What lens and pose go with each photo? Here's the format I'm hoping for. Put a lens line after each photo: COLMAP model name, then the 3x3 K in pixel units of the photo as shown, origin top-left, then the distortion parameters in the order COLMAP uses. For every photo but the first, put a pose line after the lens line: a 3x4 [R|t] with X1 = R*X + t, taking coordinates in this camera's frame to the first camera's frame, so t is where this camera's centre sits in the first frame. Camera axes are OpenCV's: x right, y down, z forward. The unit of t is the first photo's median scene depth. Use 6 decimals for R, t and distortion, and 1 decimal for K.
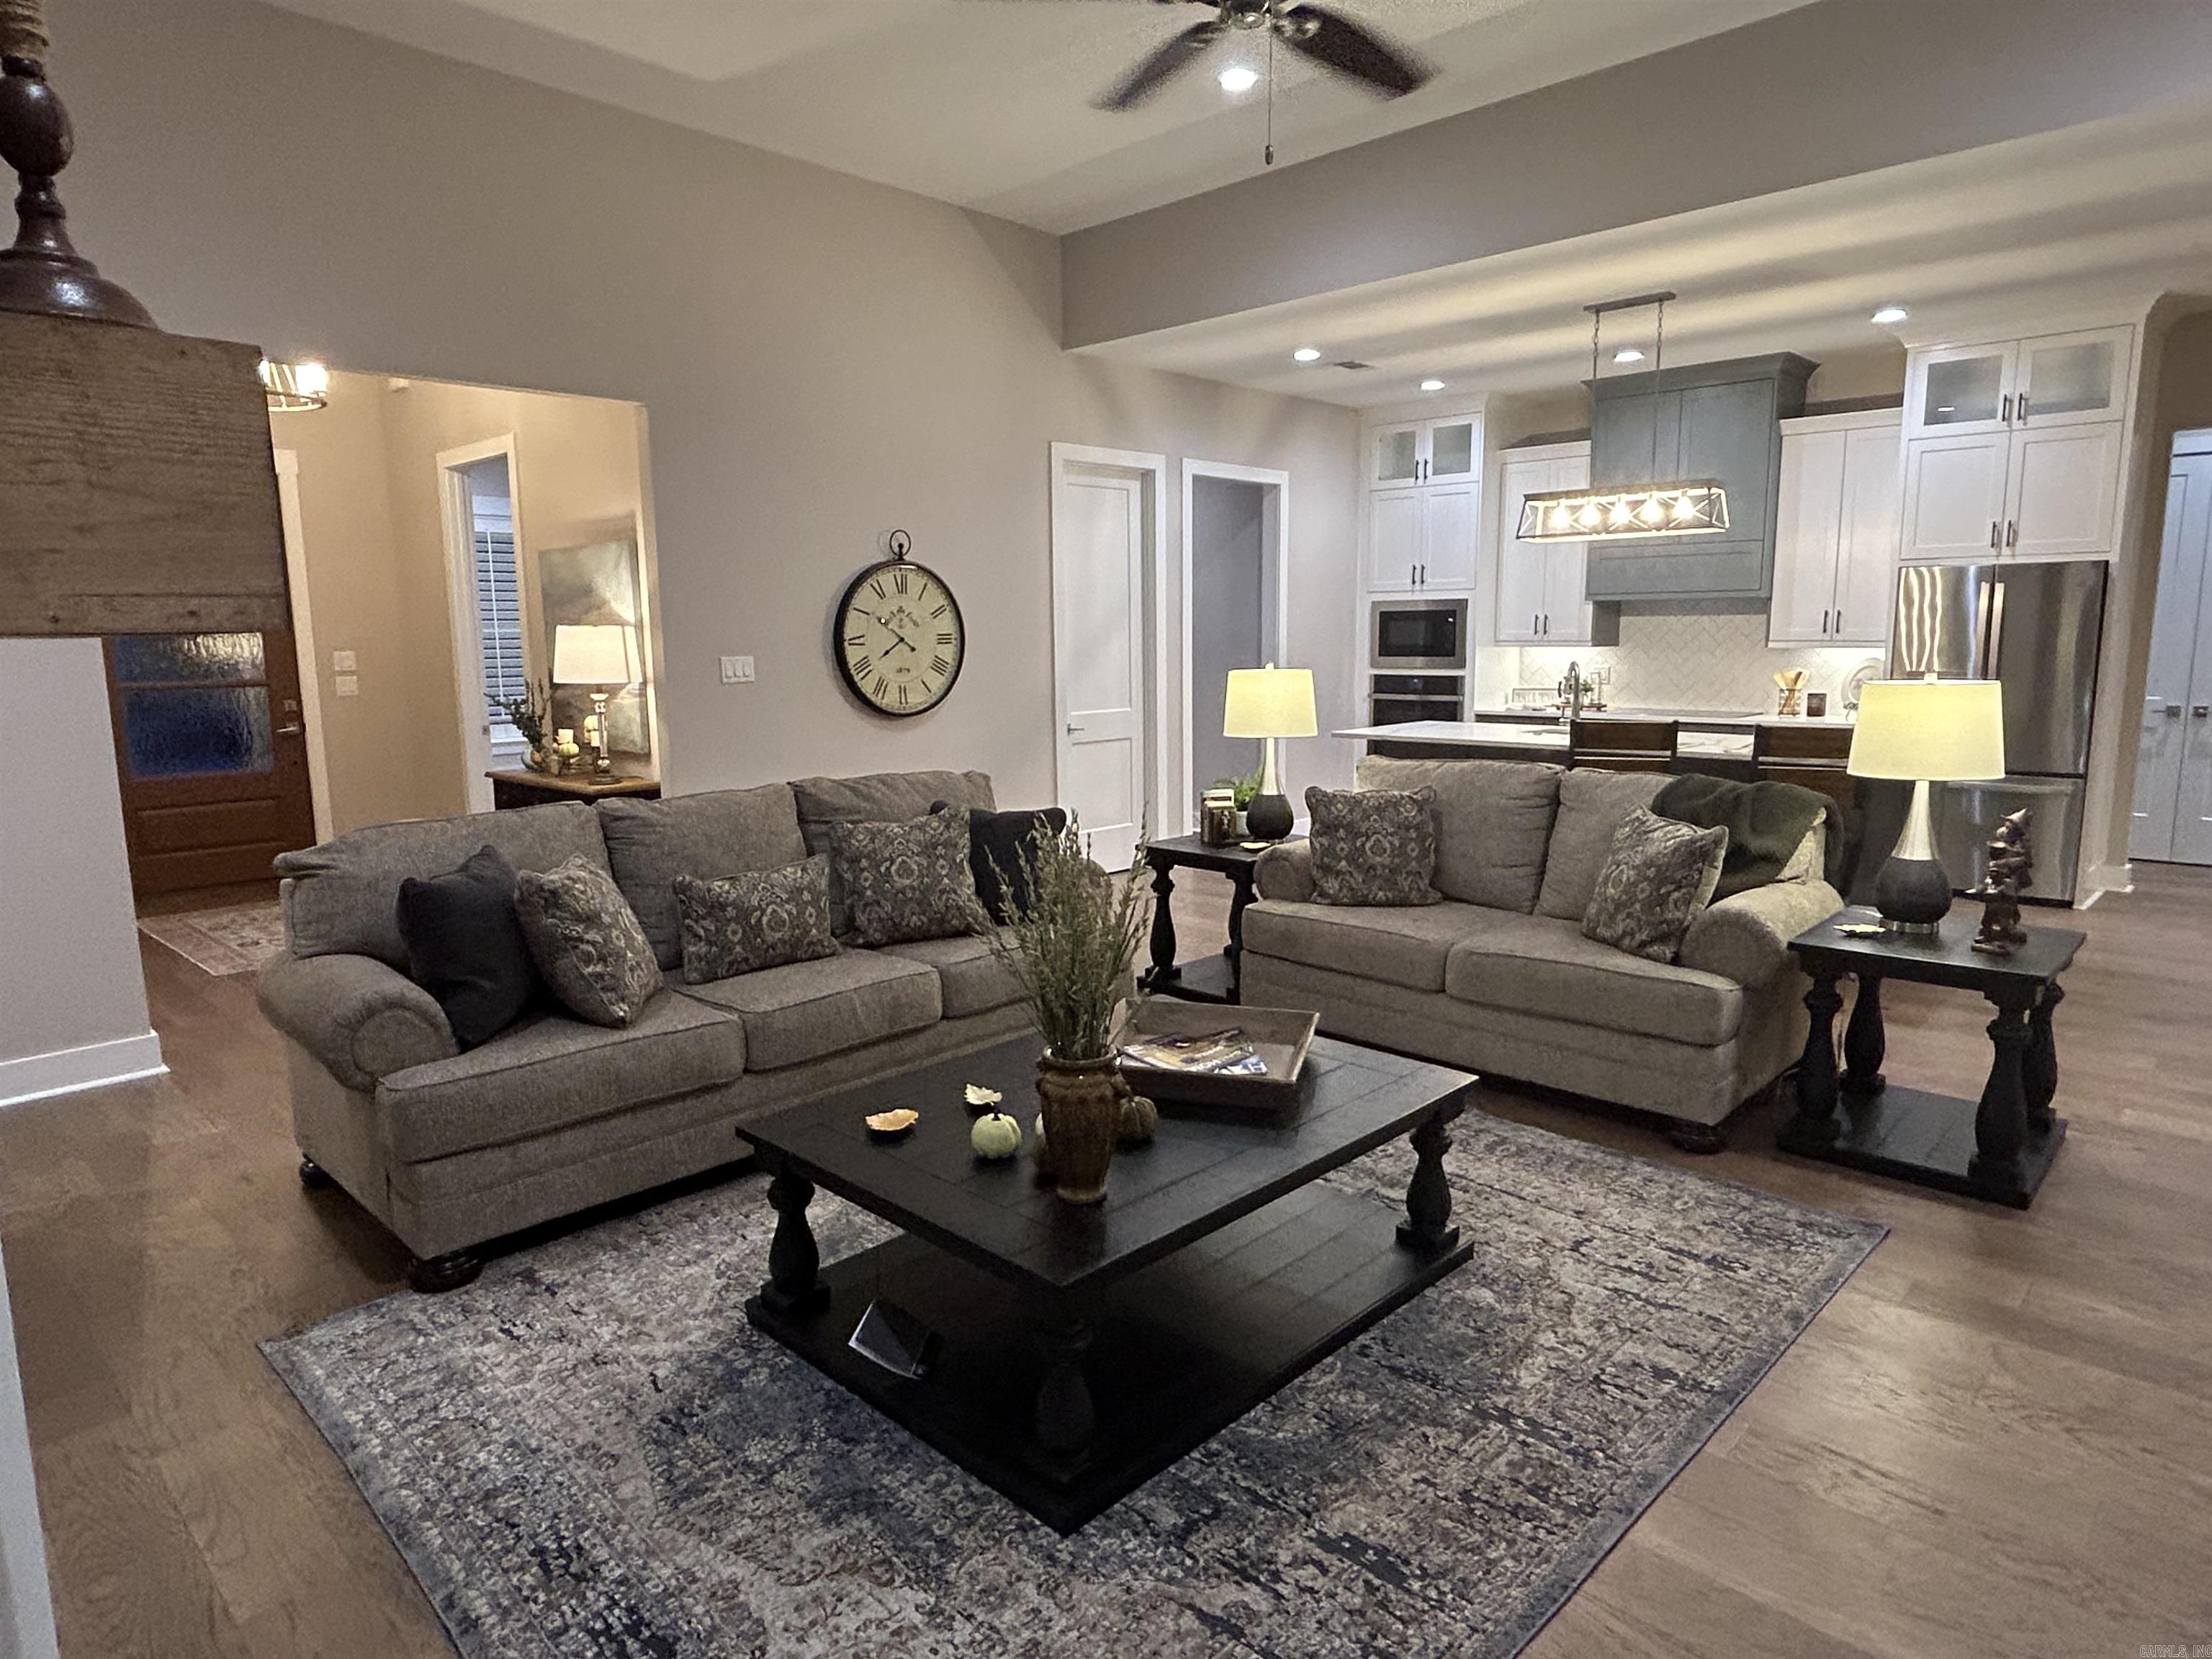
lens RADIAL K [[1318.0, 0, 1097.1], [0, 1318.0, 832.6], [0, 0, 1]] dist [-0.006288, -0.001811]
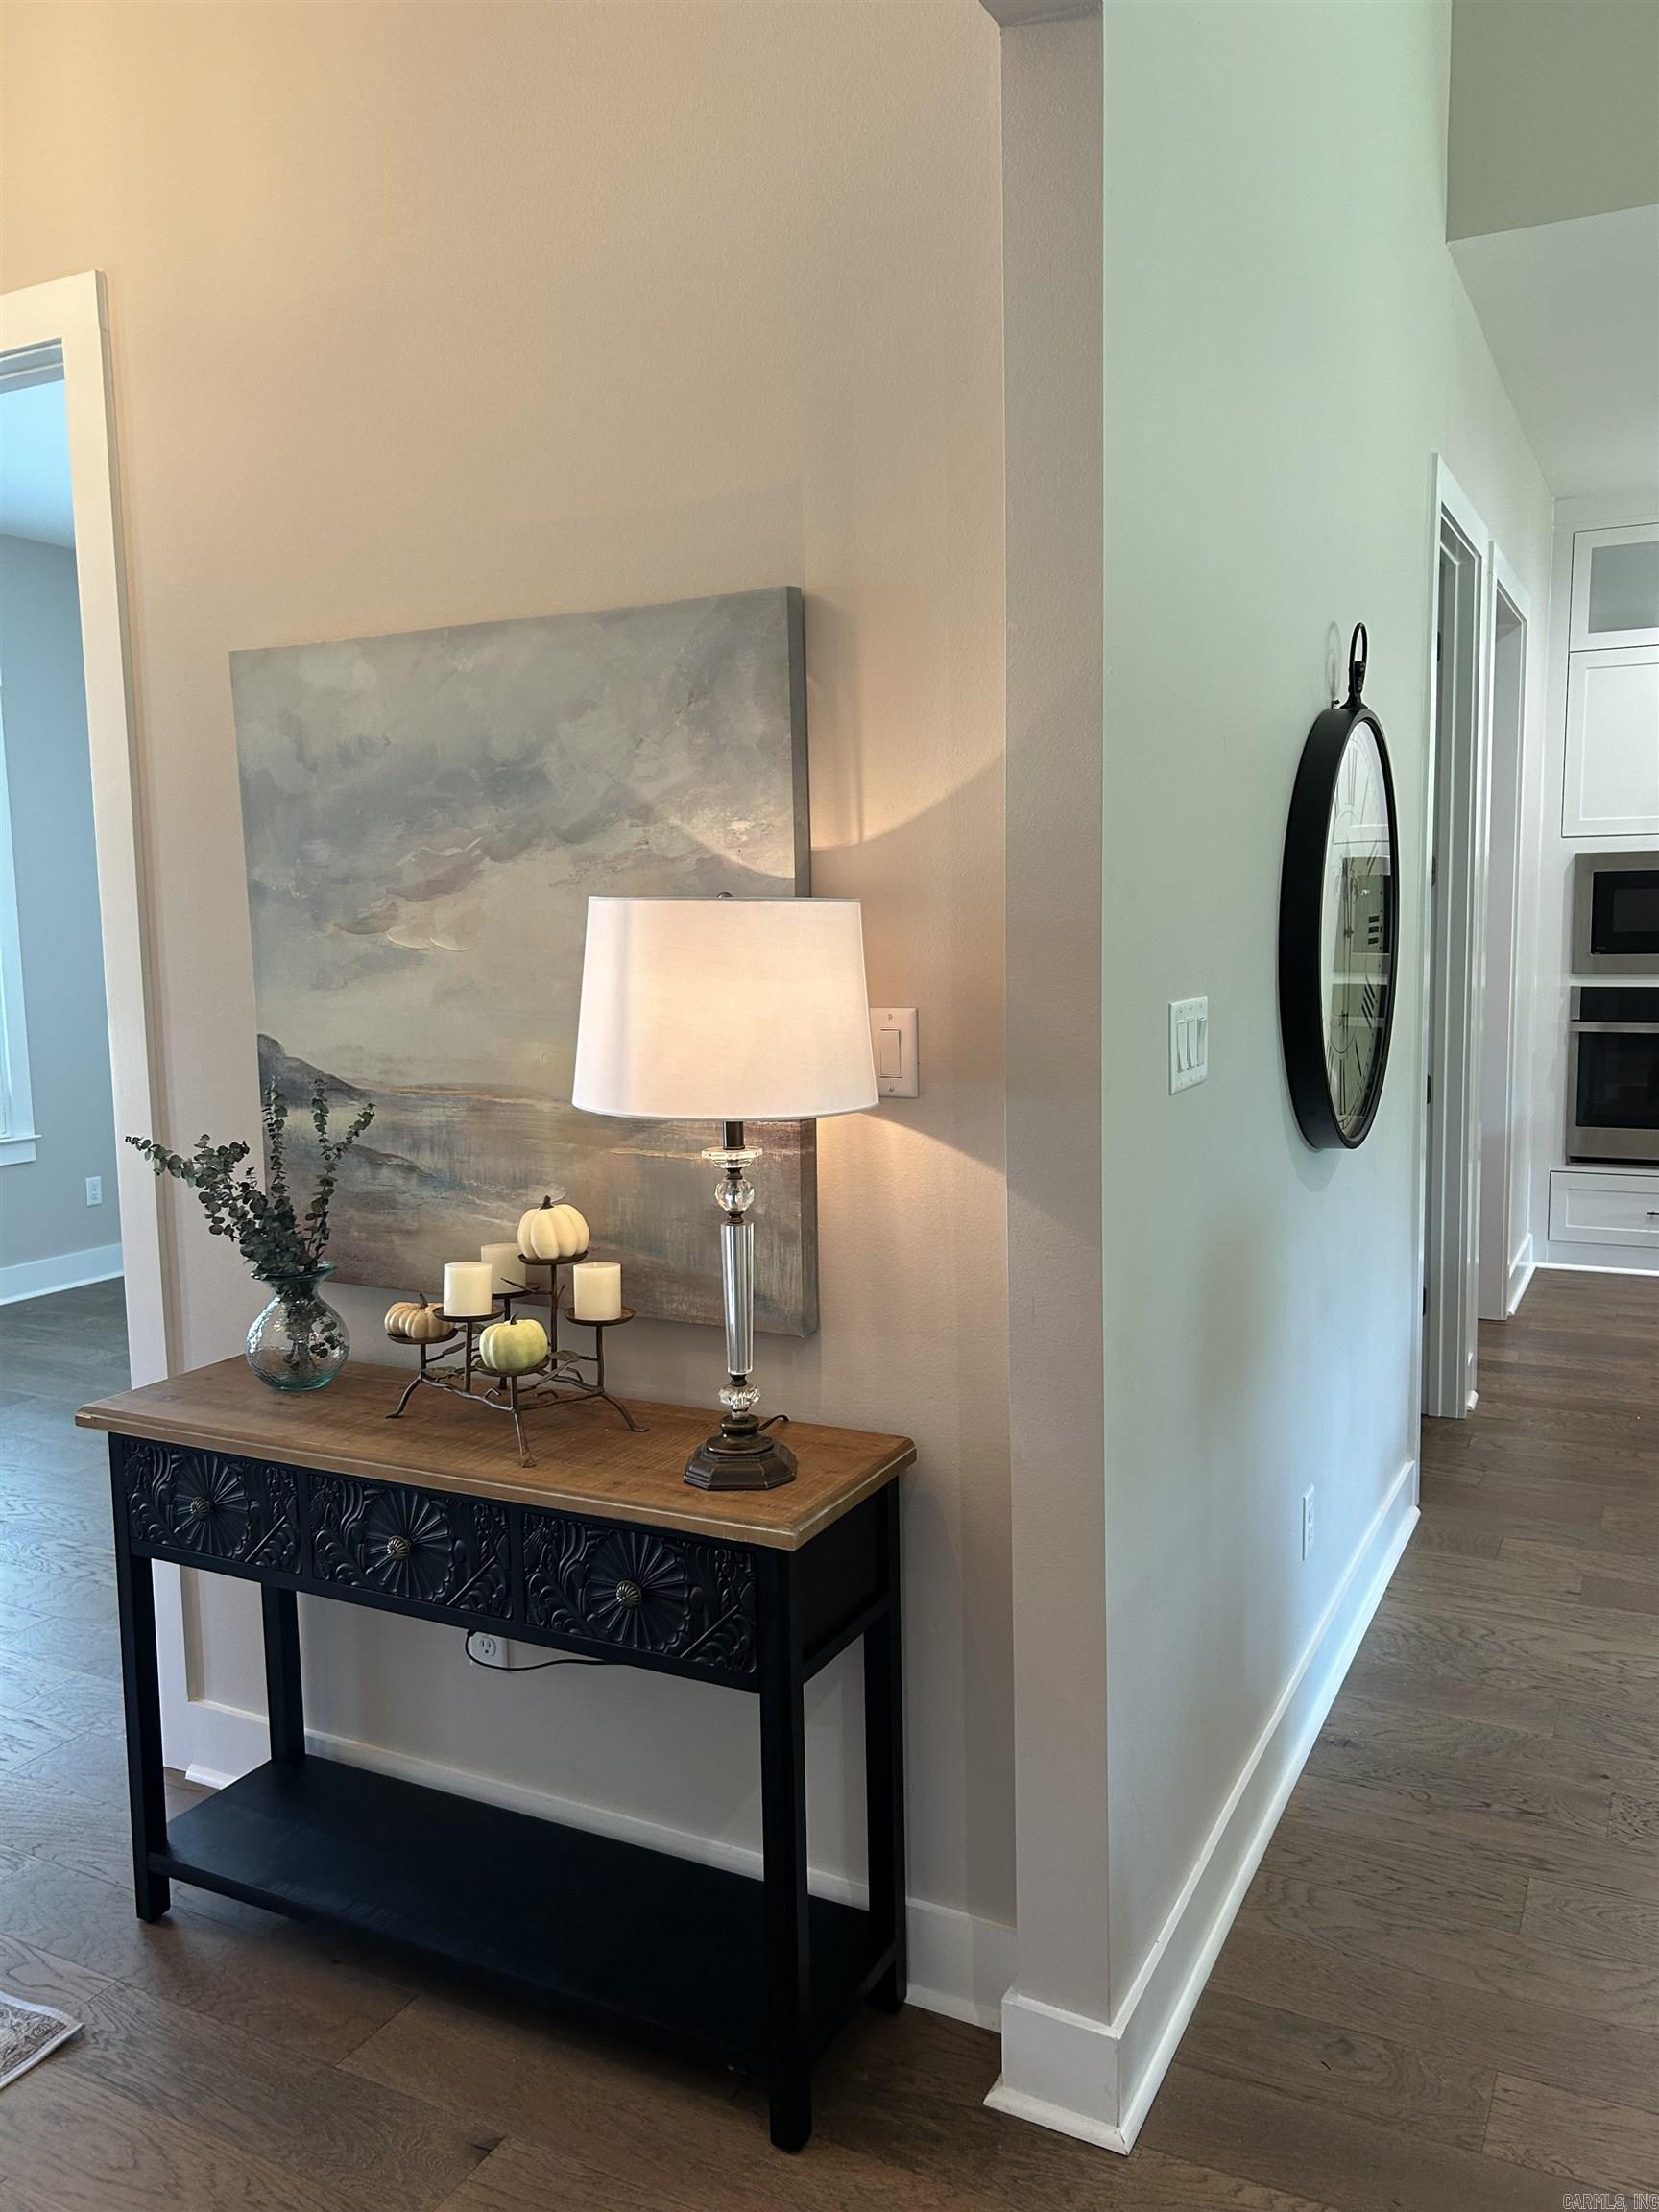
lens RADIAL K [[1665.2, 0, 850.8], [0, 1665.2, 1110.3], [0, 0, 1]] dist [0.055695, -0.062015]
pose [[0.957166, -0.044399, 0.286116, -0.297980], [0.056610, 0.997799, -0.034544, -0.065256], [-0.283953, 0.049262, 0.957572, 0.440570]]
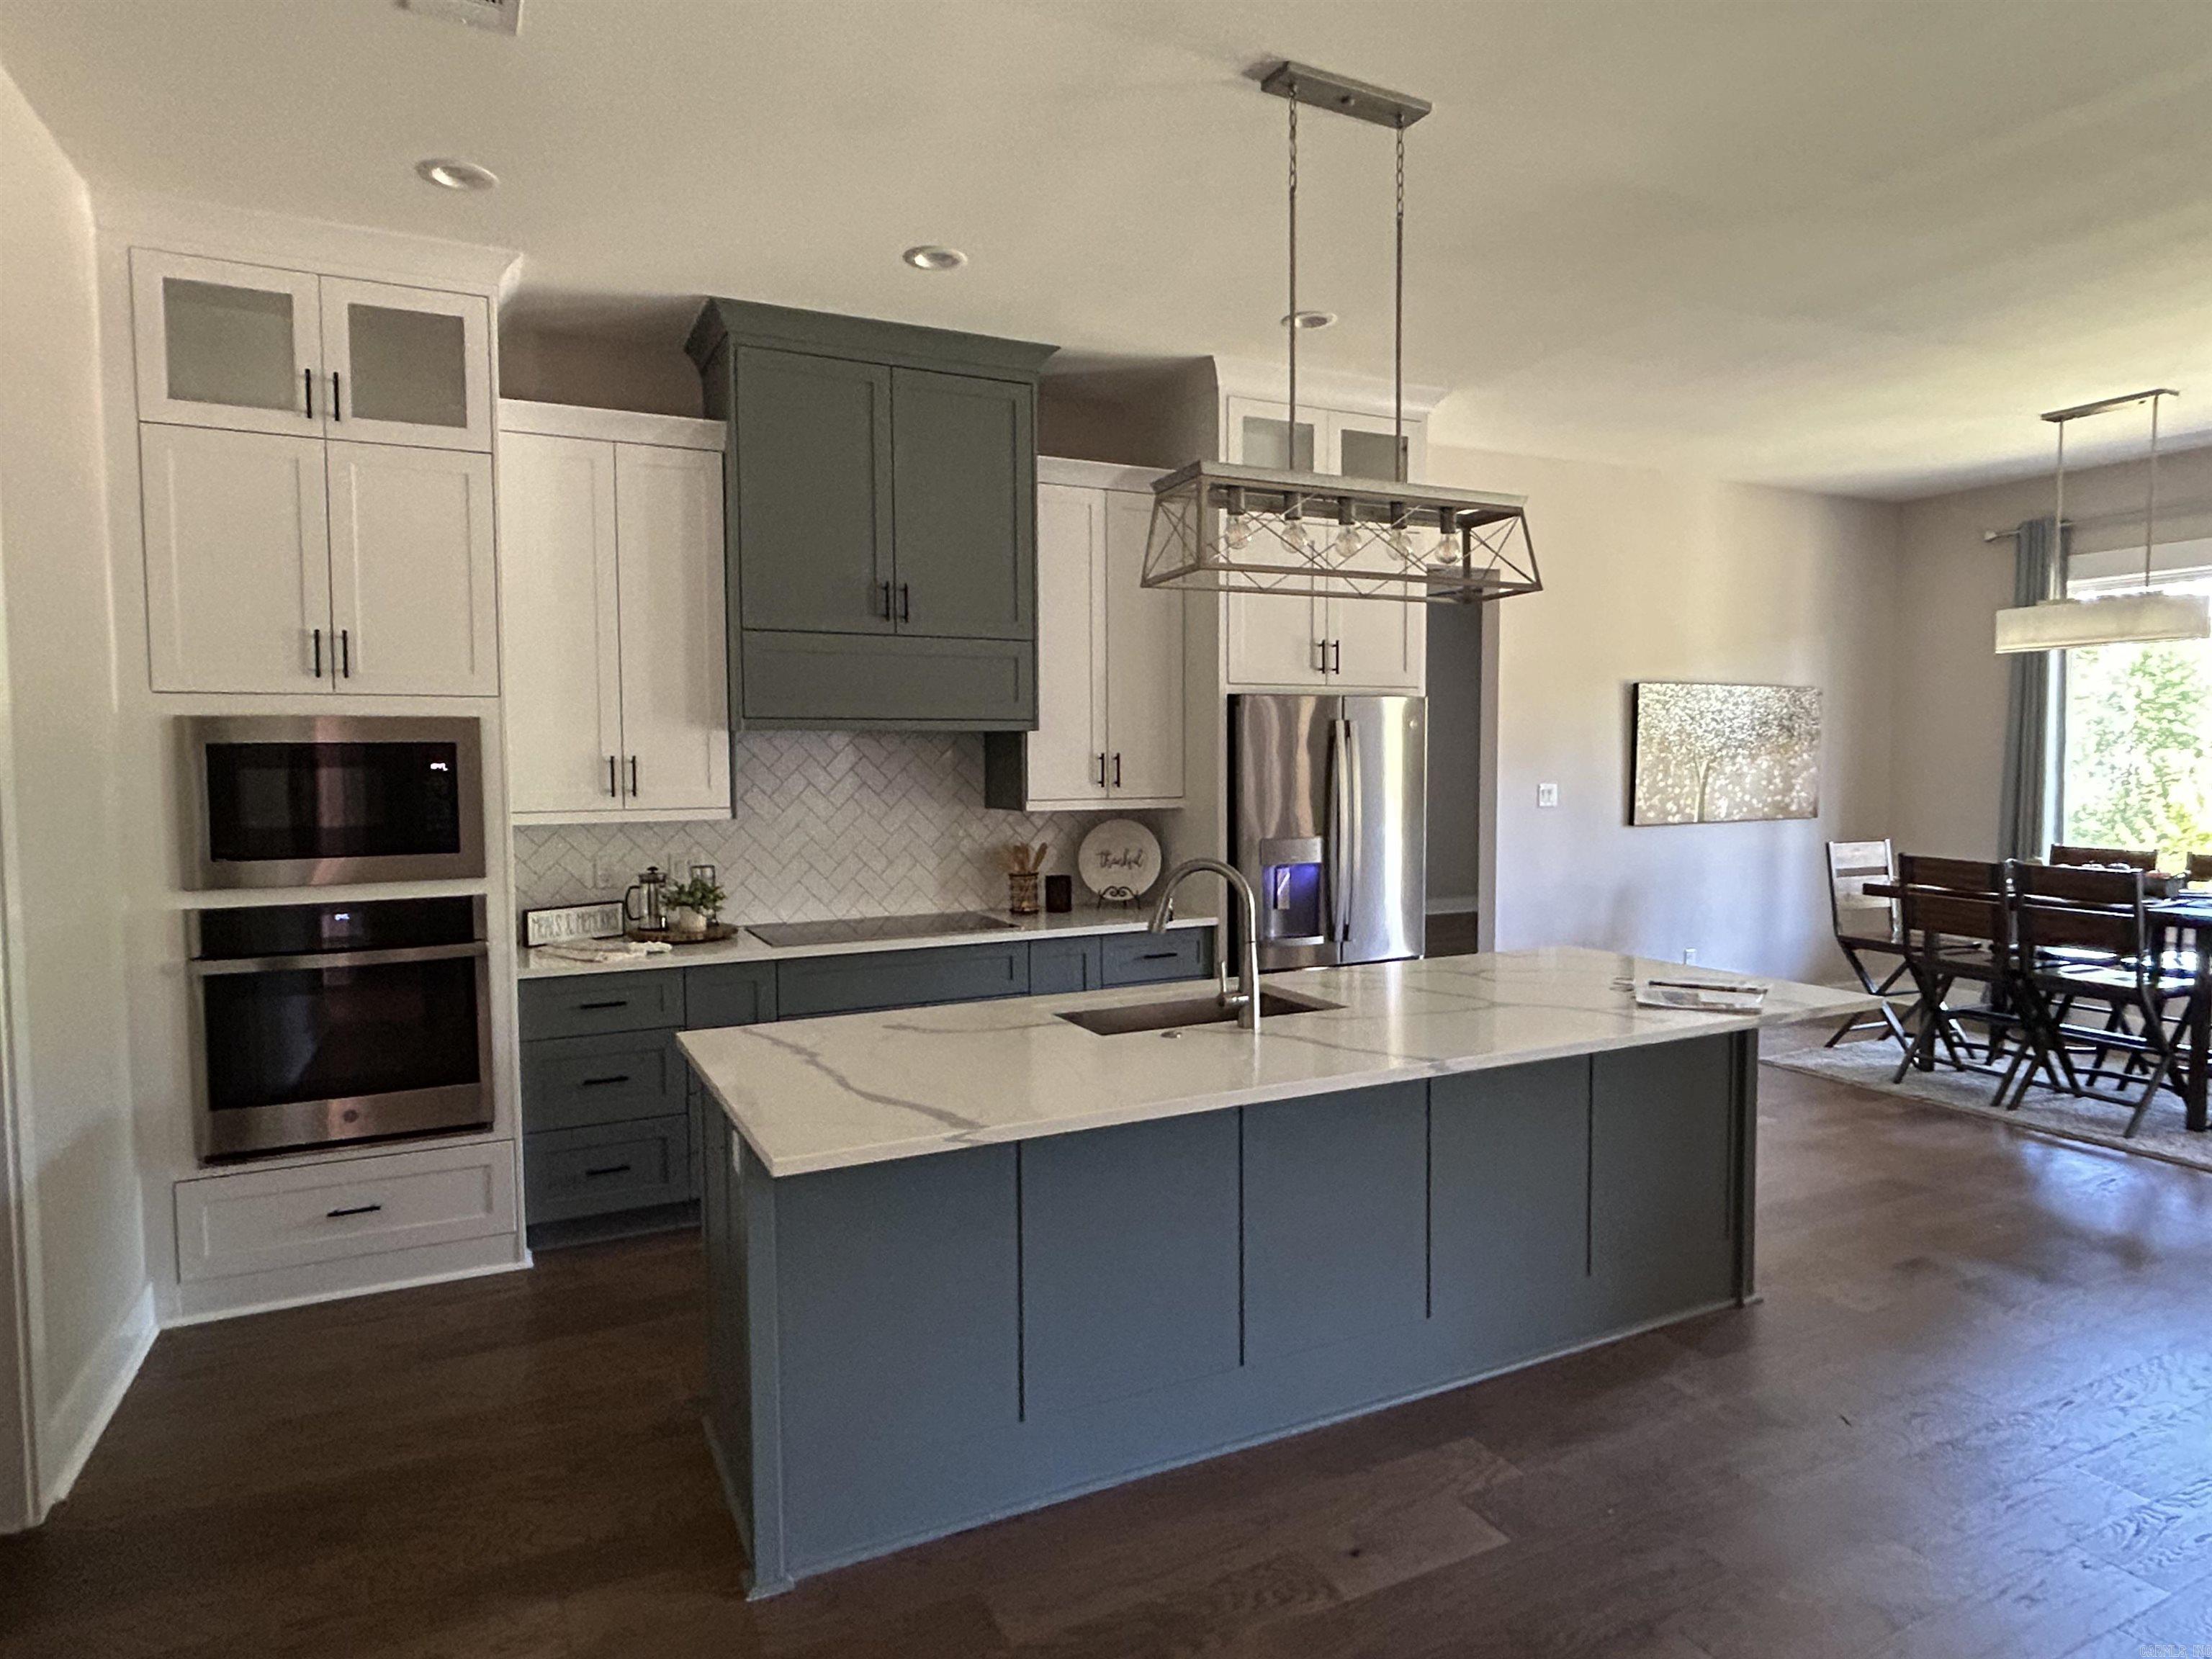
lens RADIAL K [[1269.0, 0, 1101.4], [0, 1269.0, 835.1], [0, 0, 1]] dist [-0.008160, 0.005238]
pose [[0.337351, -0.048880, 0.940109, -0.041635], [0.148828, 0.988861, -0.001991, -0.107862], [-0.929540, 0.140586, 0.340868, 0.669795]]
